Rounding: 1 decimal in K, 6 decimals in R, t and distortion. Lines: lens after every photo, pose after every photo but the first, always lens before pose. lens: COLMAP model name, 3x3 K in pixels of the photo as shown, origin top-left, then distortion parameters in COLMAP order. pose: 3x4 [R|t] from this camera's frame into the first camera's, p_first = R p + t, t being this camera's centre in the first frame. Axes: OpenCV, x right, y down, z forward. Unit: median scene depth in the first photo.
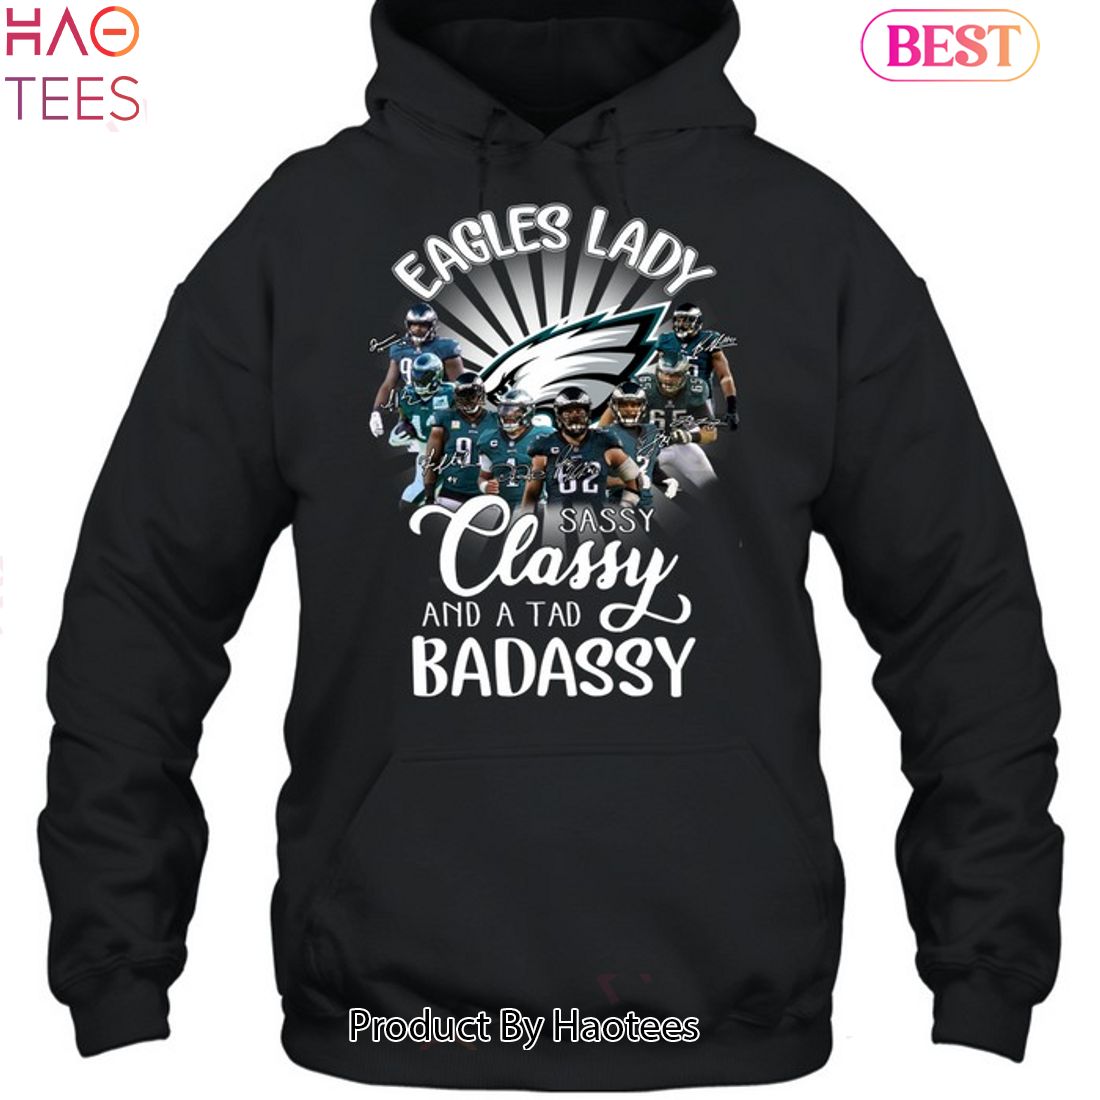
lens RADIAL K [[6224.9, 0, 549.9], [0, 6224.9, 549.8], [0, 0, 1]] dist [-0.003093, 0.000000]
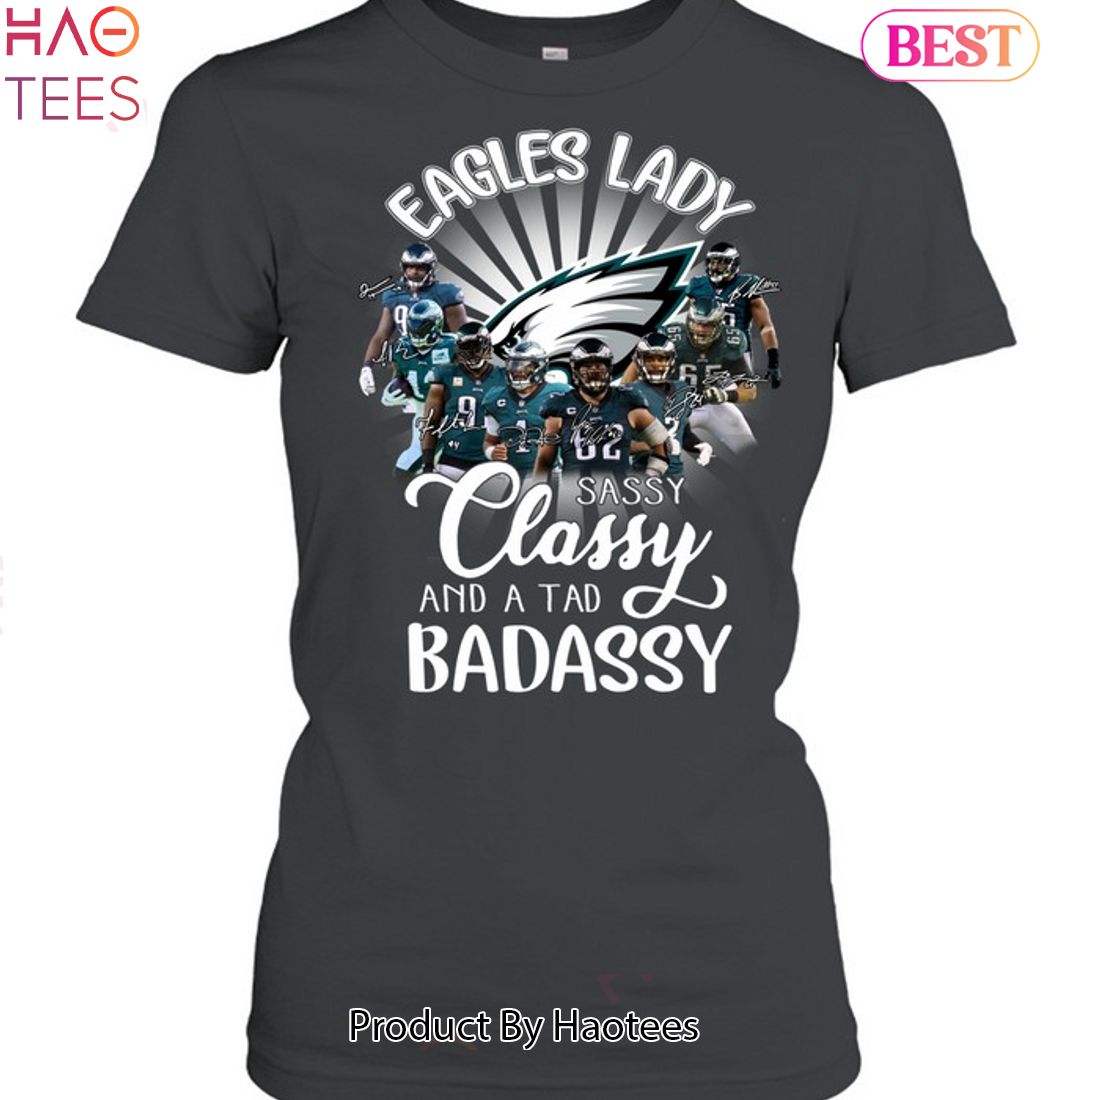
lens RADIAL K [[6224.9, 0, 549.7], [0, 6224.9, 549.8], [0, 0, 1]] dist [-0.003093, 0.000000]
pose [[1.000000, -0.000002, -0.000034, -0.002188], [0.000002, 1.000000, -0.000007, 0.003543], [0.000034, 0.000007, 1.000000, 0.125027]]
